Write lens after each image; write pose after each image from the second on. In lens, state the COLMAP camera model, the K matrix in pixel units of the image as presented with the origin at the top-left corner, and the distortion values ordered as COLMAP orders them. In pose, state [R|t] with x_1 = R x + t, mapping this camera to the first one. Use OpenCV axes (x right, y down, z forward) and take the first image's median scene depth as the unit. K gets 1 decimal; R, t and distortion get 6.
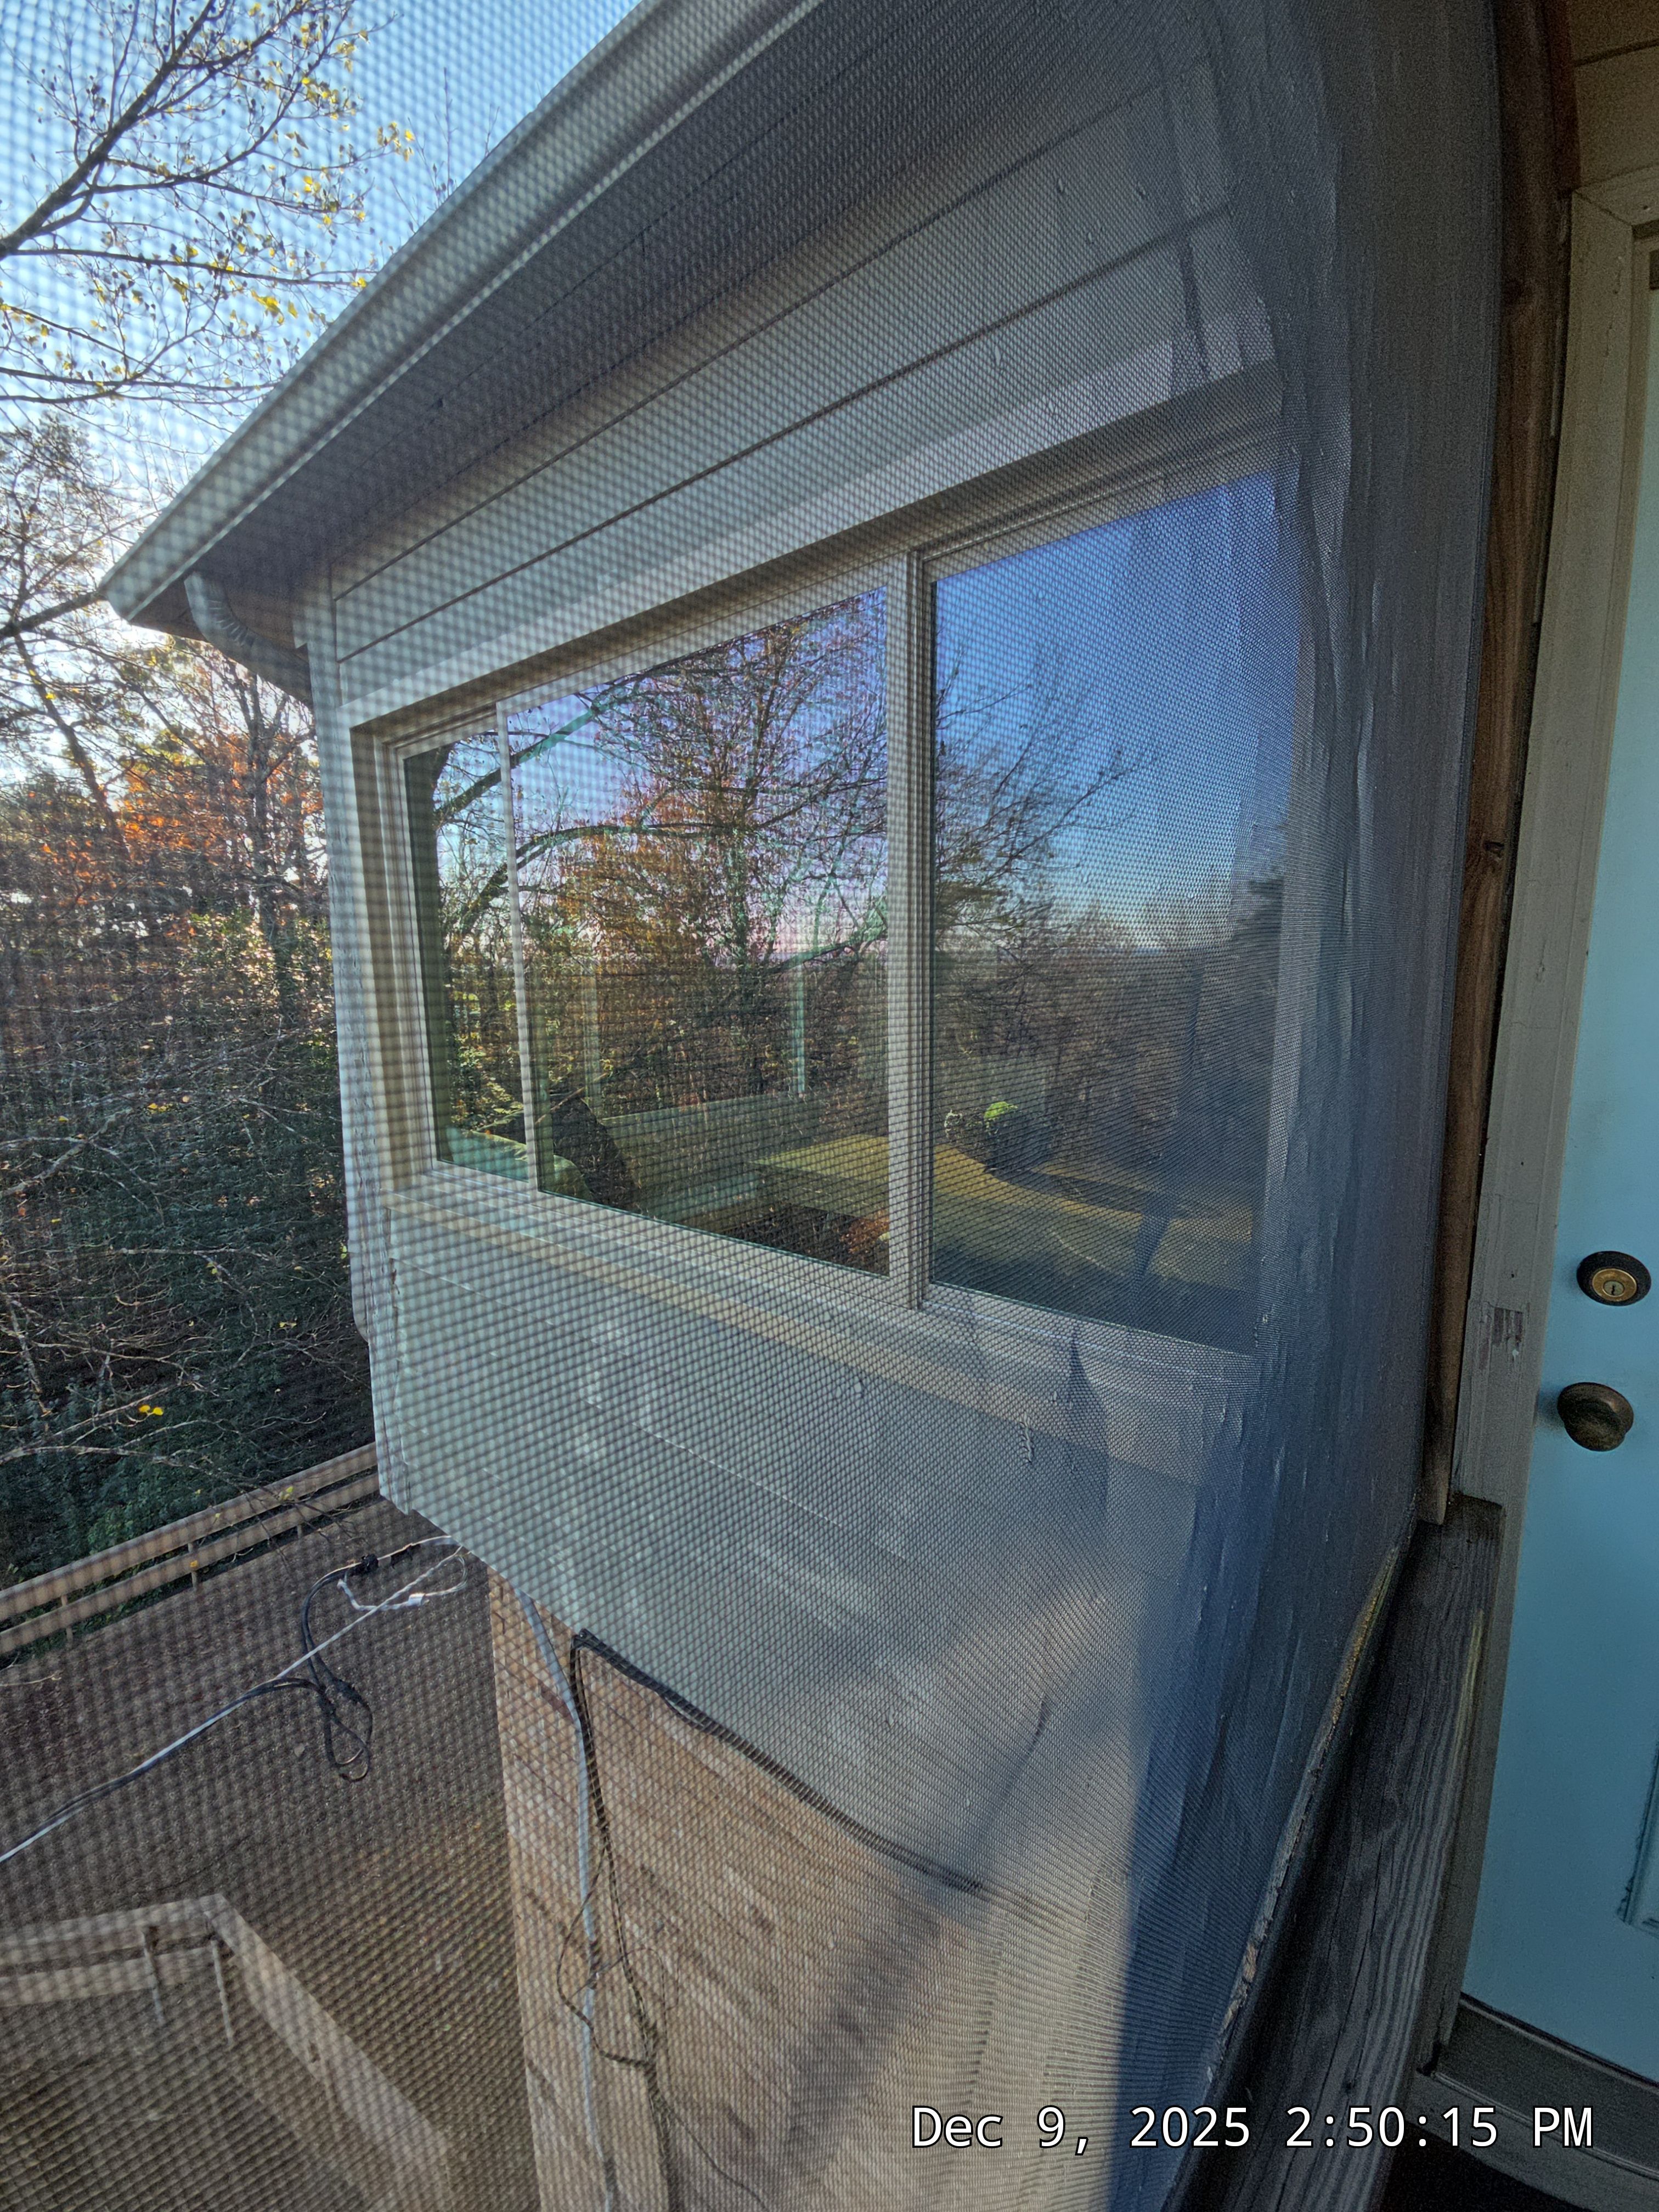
lens RADIAL K [[917.2, 0, 823.6], [0, 917.2, 1109.0], [0, 0, 1]] dist [0.011877, 0.000129]
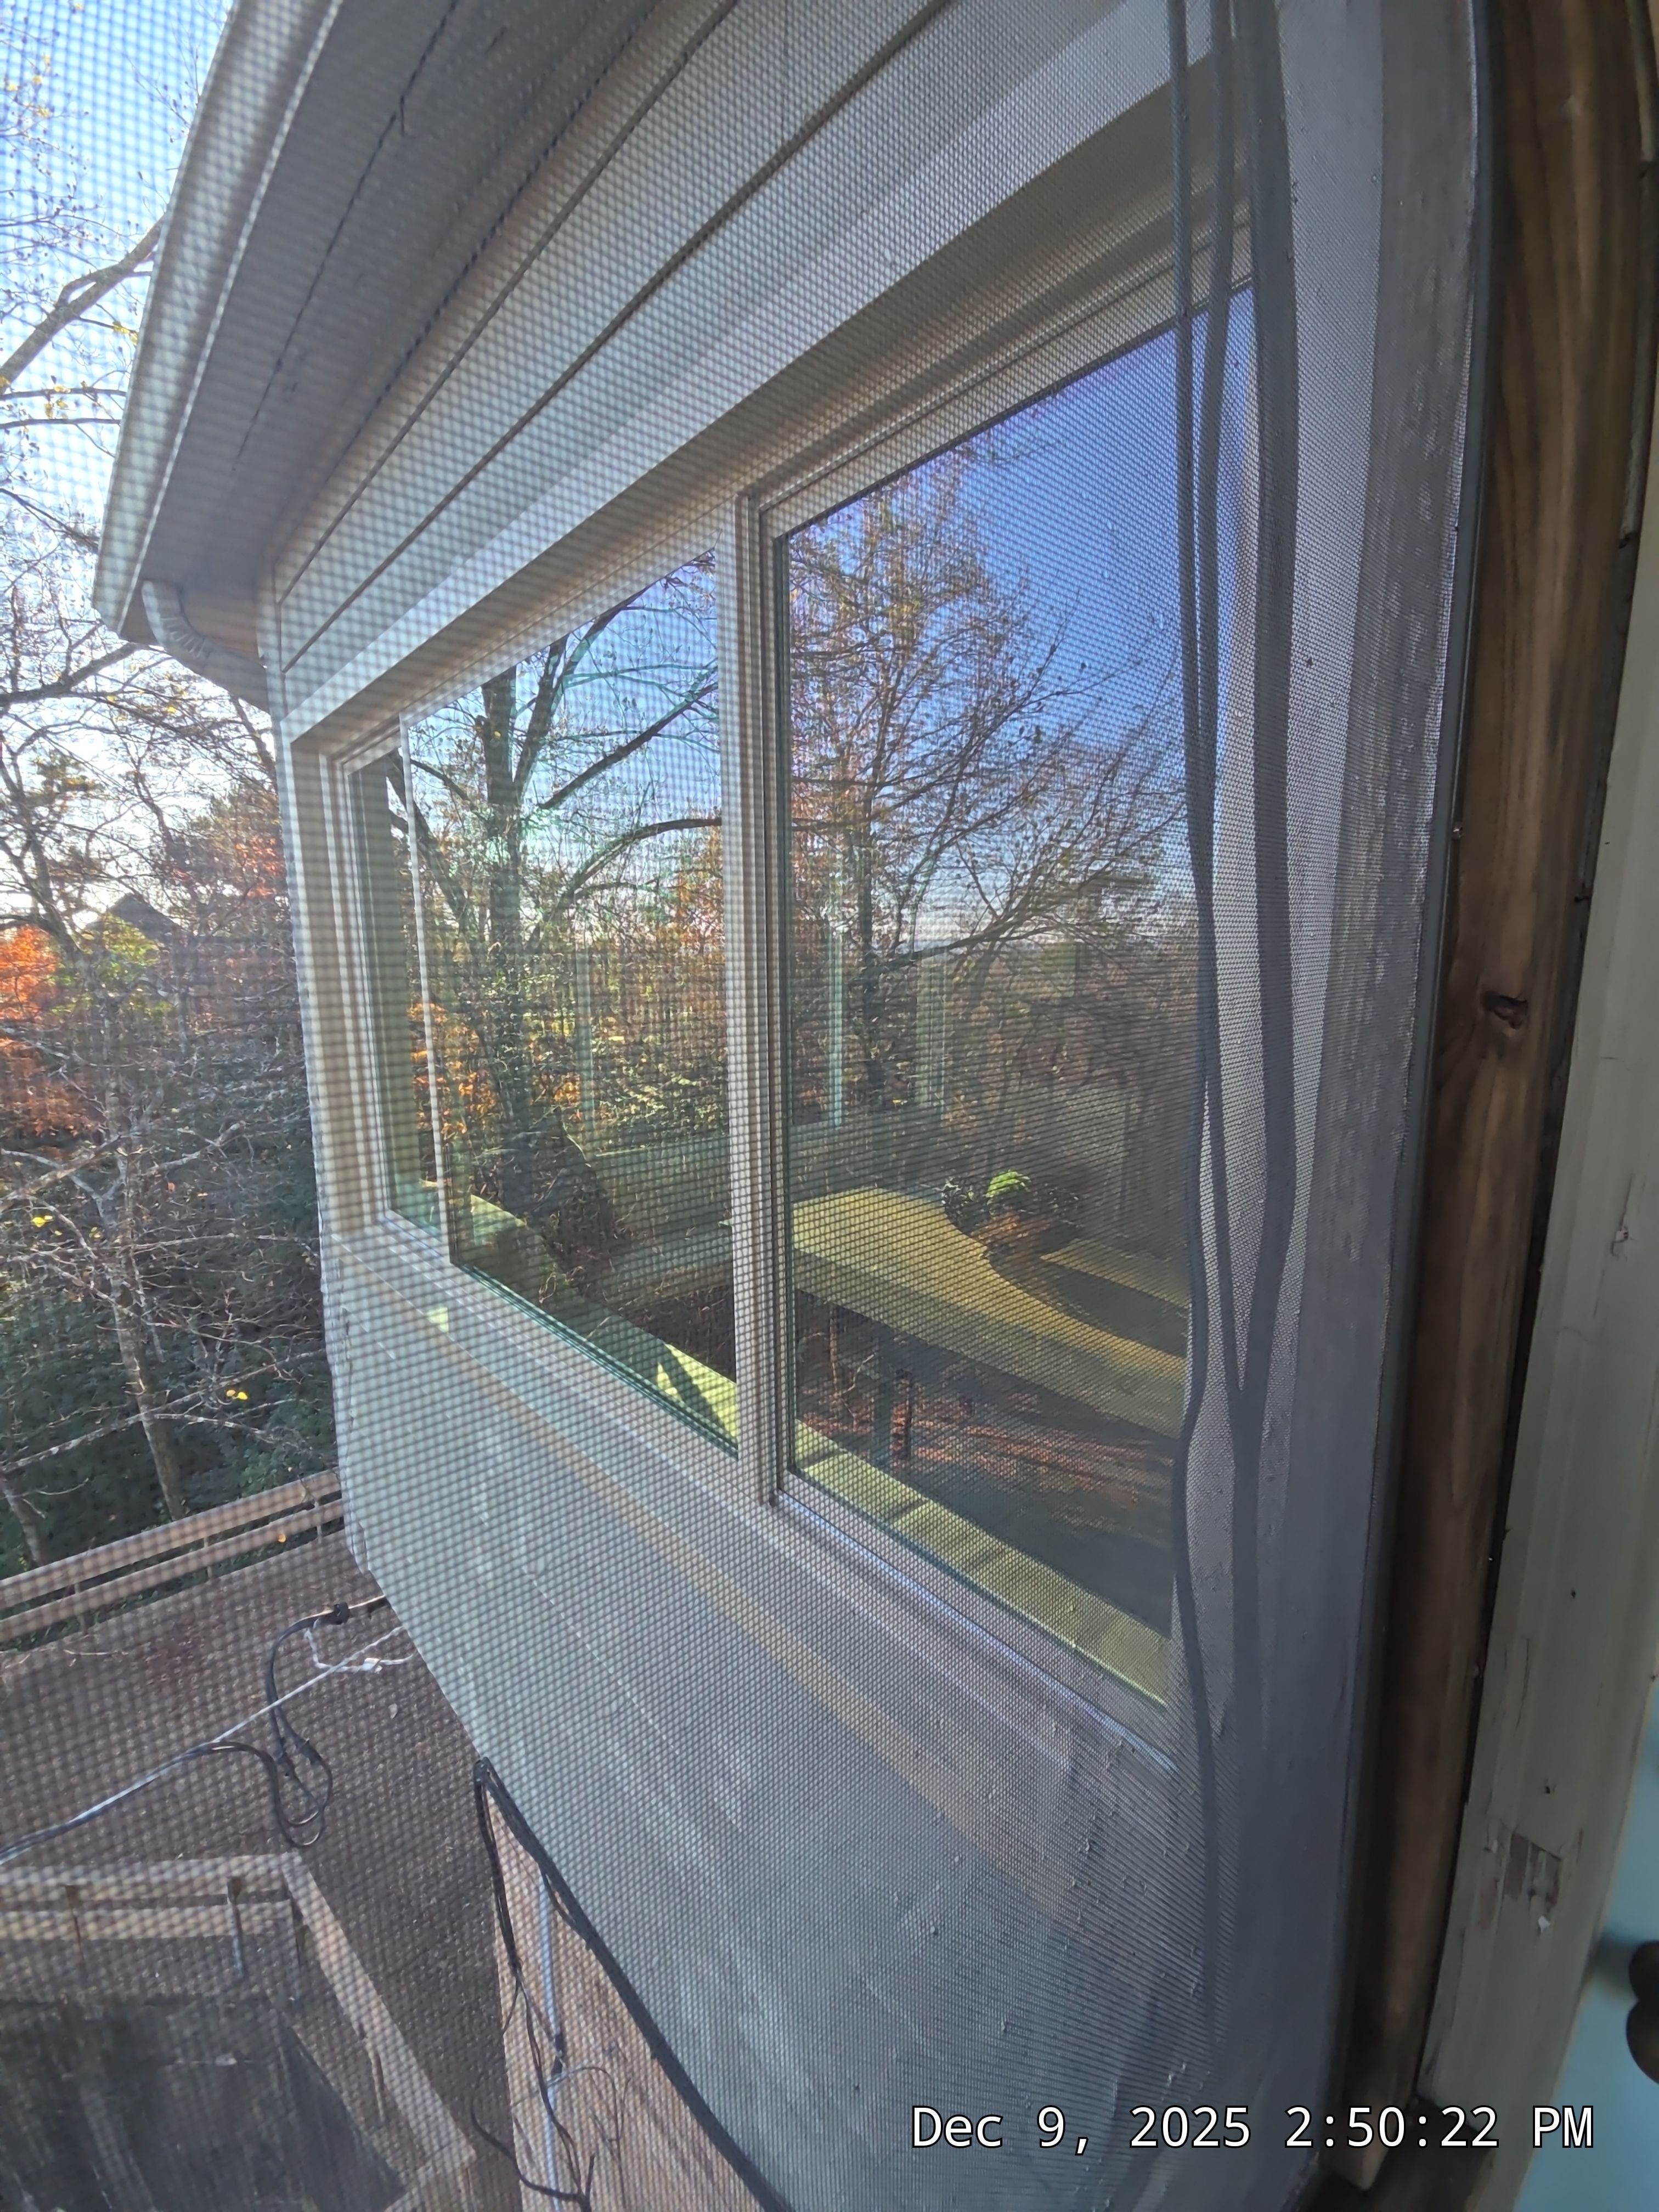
lens RADIAL K [[917.2, 0, 823.6], [0, 917.2, 1109.0], [0, 0, 1]] dist [0.011877, 0.000129]
pose [[0.985834, 0.034726, -0.164091, 0.149251], [-0.031558, 0.999262, 0.021880, -0.073939], [0.164730, -0.016391, 0.986203, 0.149287]]
